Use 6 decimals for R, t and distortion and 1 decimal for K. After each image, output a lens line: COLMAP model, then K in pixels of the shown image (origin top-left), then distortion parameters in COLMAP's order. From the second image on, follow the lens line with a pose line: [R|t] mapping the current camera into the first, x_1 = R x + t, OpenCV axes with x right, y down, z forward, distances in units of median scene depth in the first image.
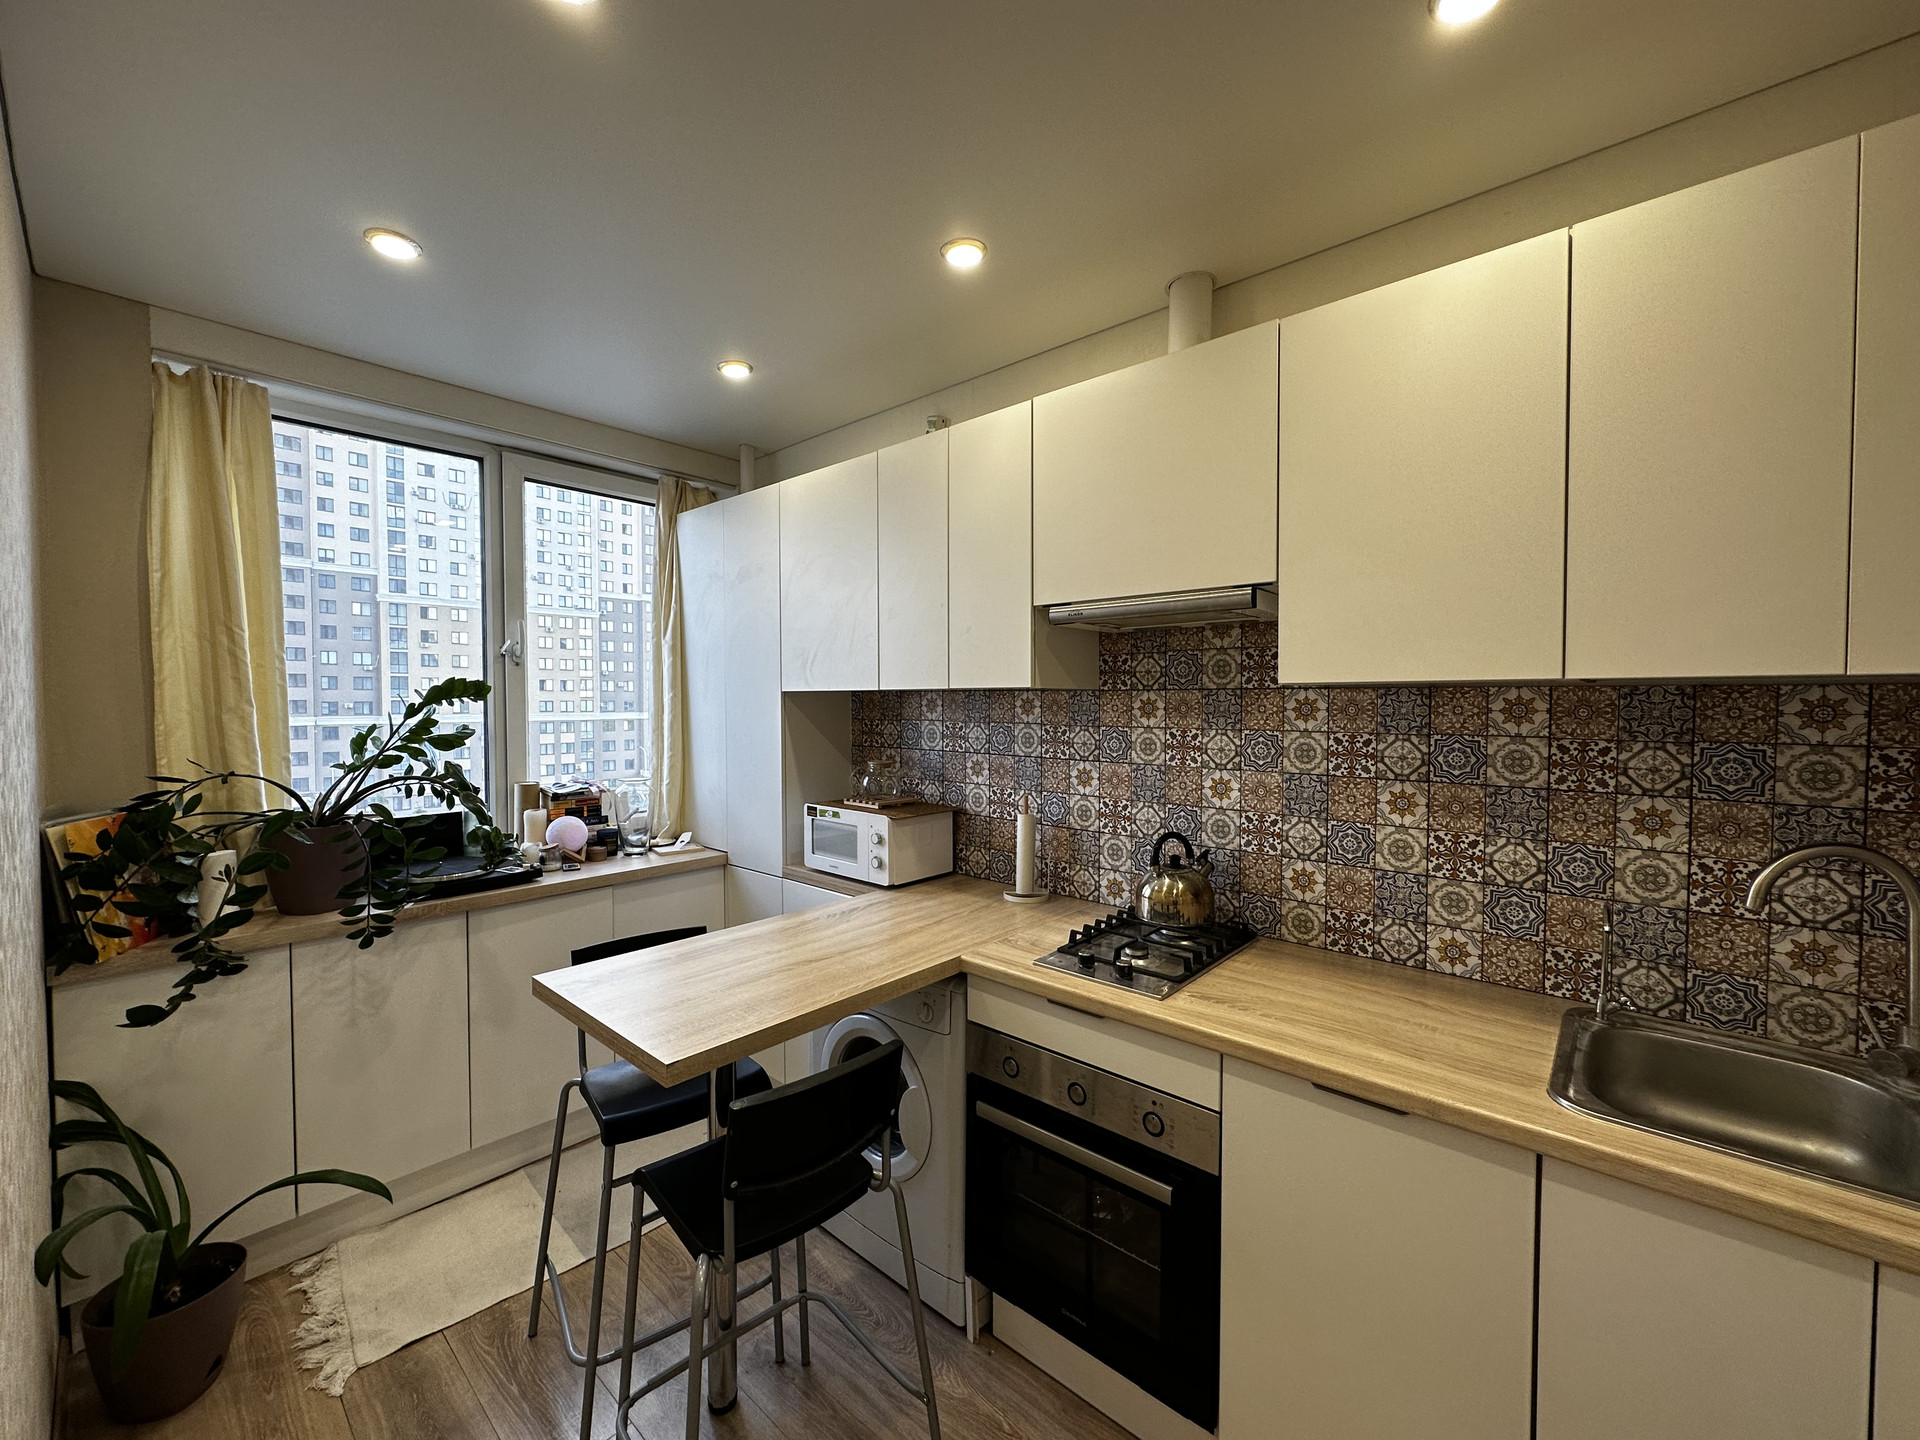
lens RADIAL K [[766.5, 0, 959.5], [0, 766.5, 716.1], [0, 0, 1]] dist [-0.003272, 0.001138]
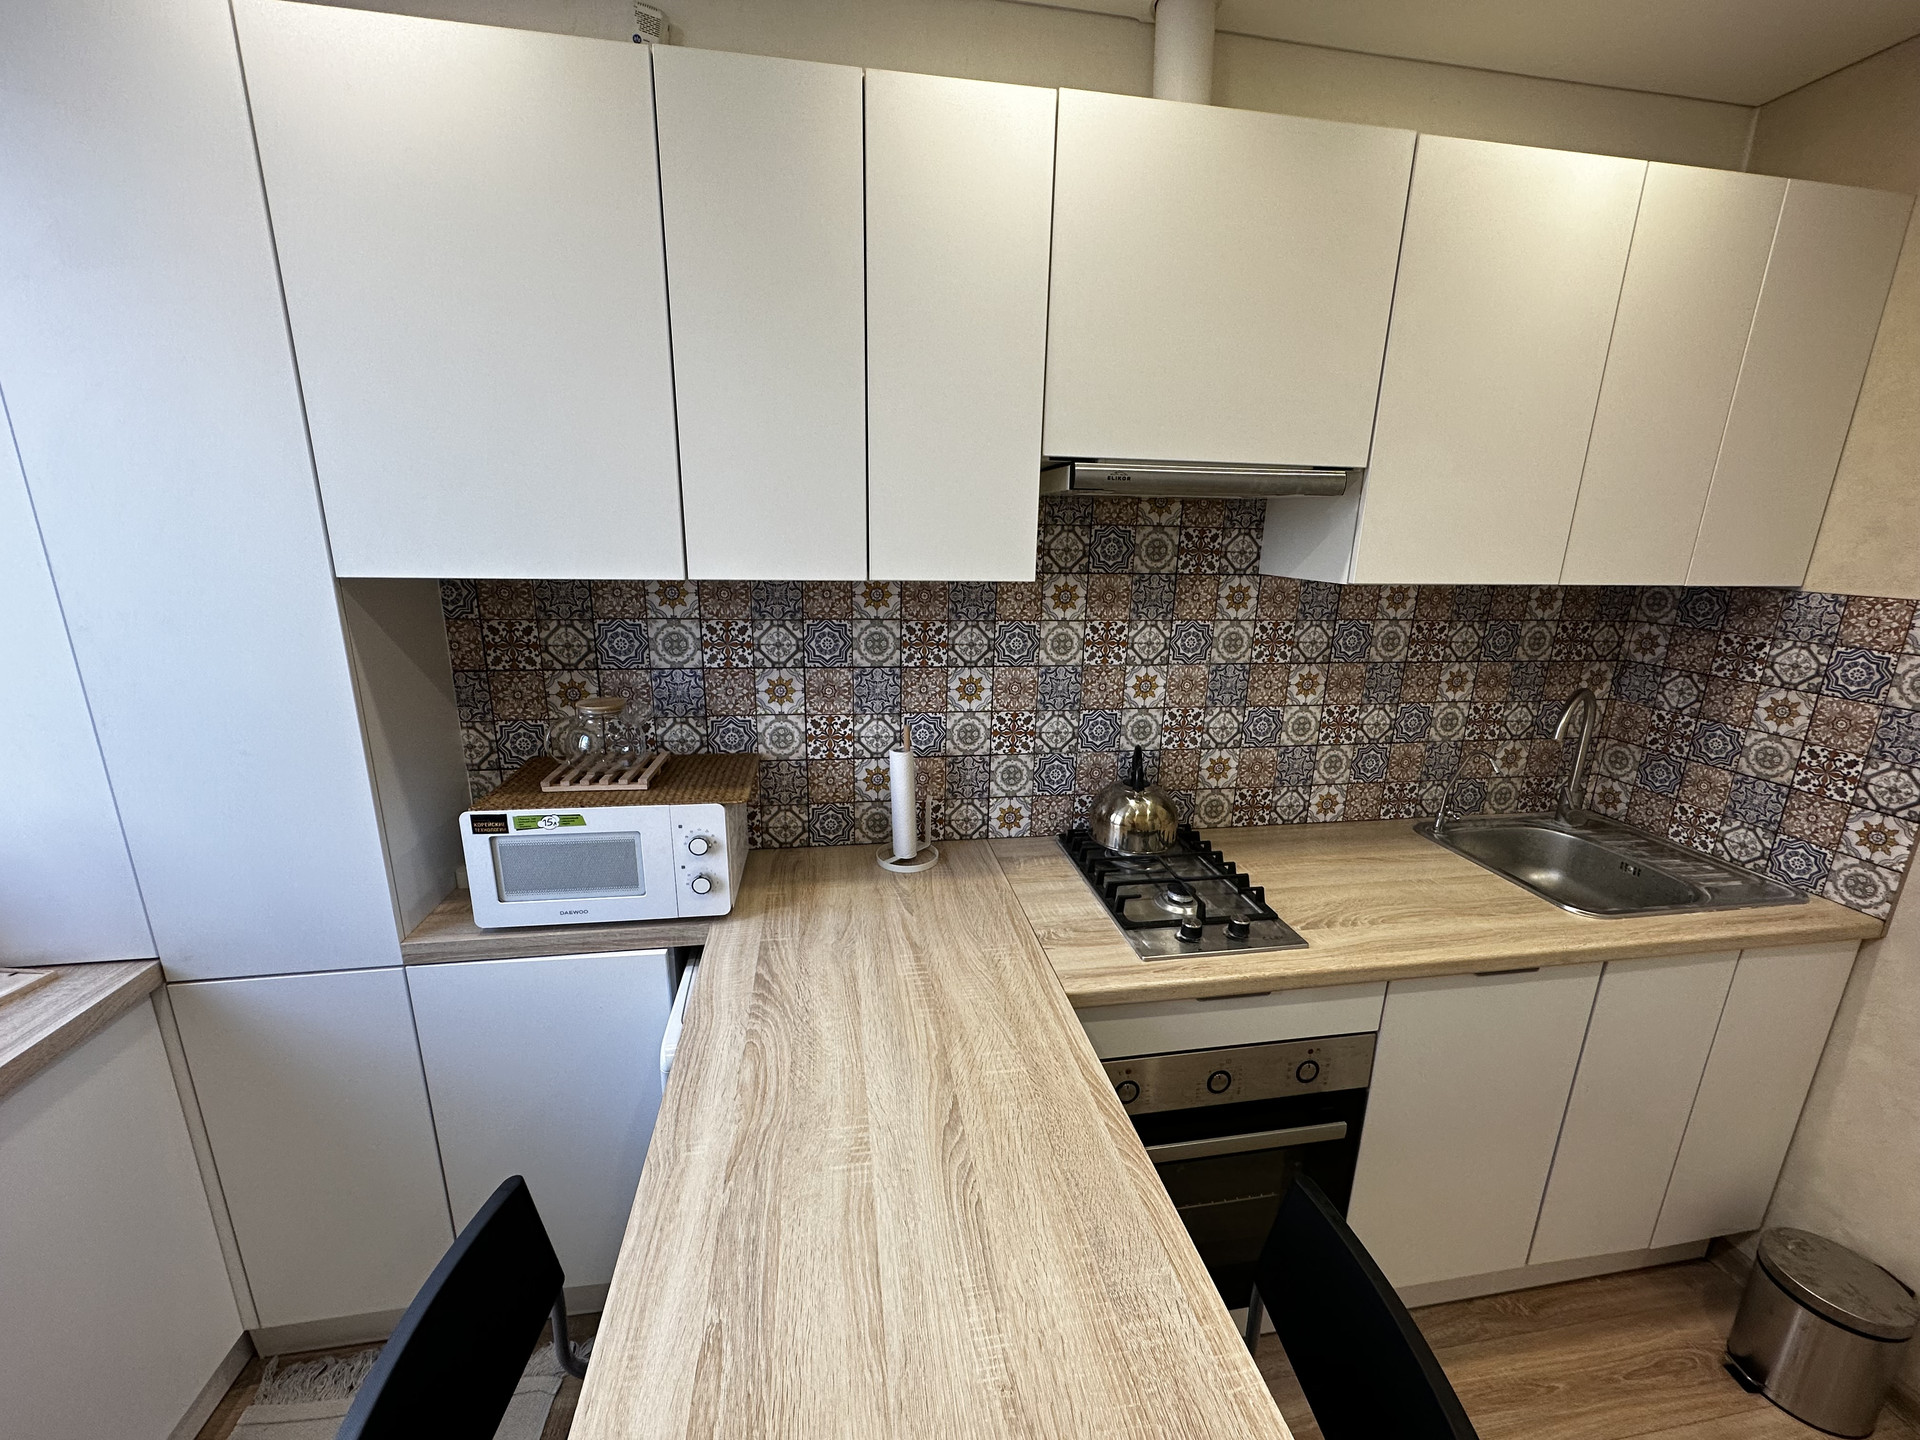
lens RADIAL K [[766.5, 0, 962.1], [0, 766.5, 718.6], [0, 0, 1]] dist [-0.003272, 0.001138]
pose [[0.624366, -0.184253, 0.759090, -0.494520], [-0.004756, 0.970867, 0.239570, -0.085240], [-0.781117, -0.153190, 0.605300, 0.634708]]
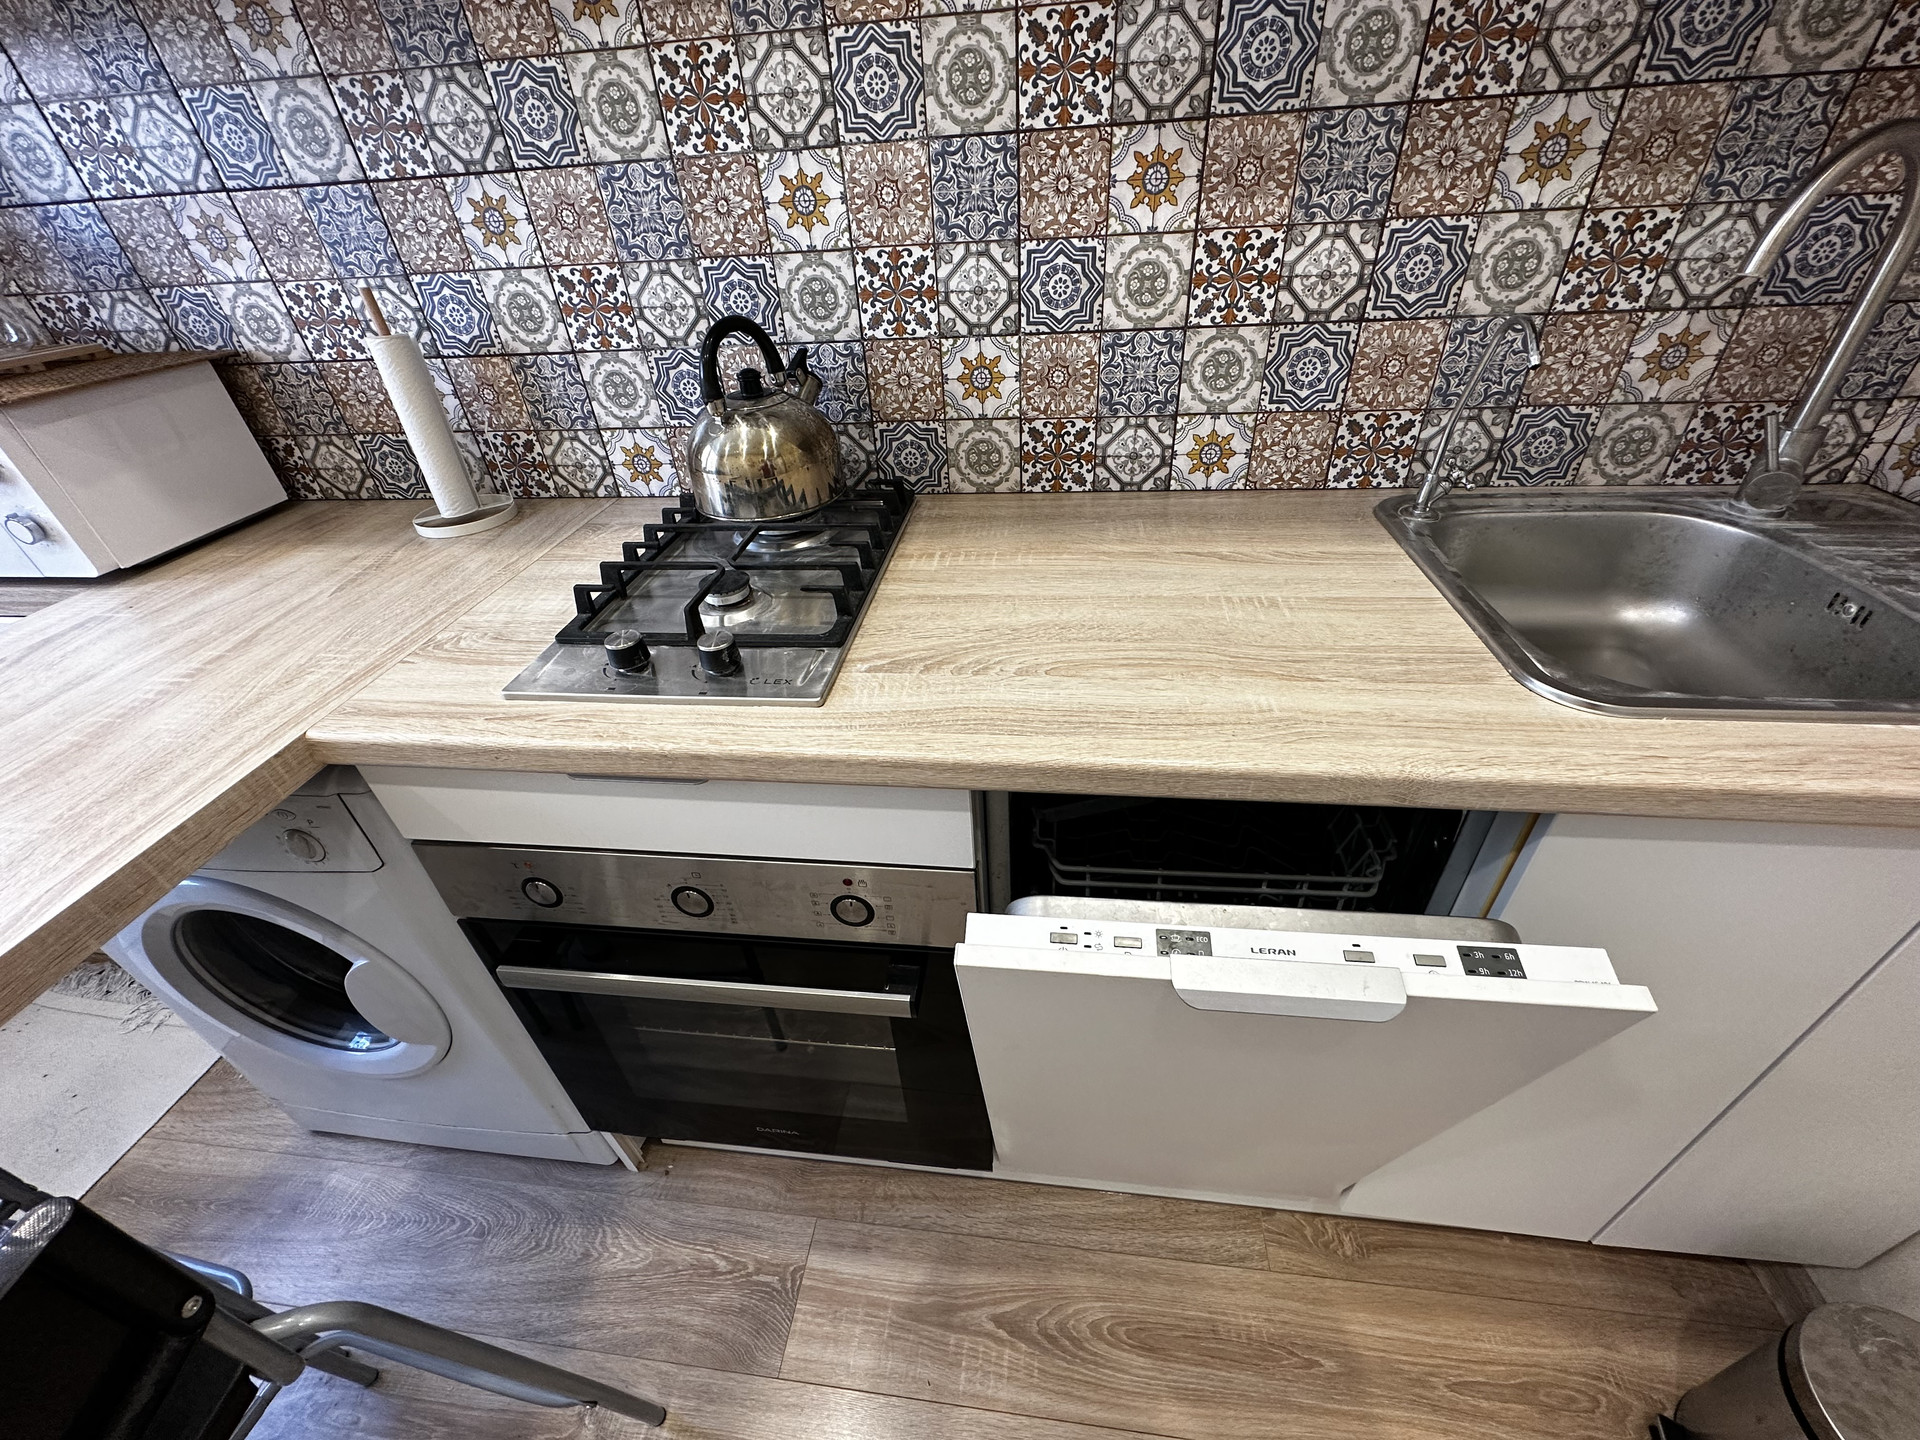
lens RADIAL K [[766.5, 0, 959.8], [0, 766.5, 721.1], [0, 0, 1]] dist [-0.003272, 0.001138]
pose [[0.822811, -0.370352, 0.431070, 0.102849], [0.069440, 0.818338, 0.570528, 0.097045], [-0.564057, -0.439503, 0.699054, 0.493083]]
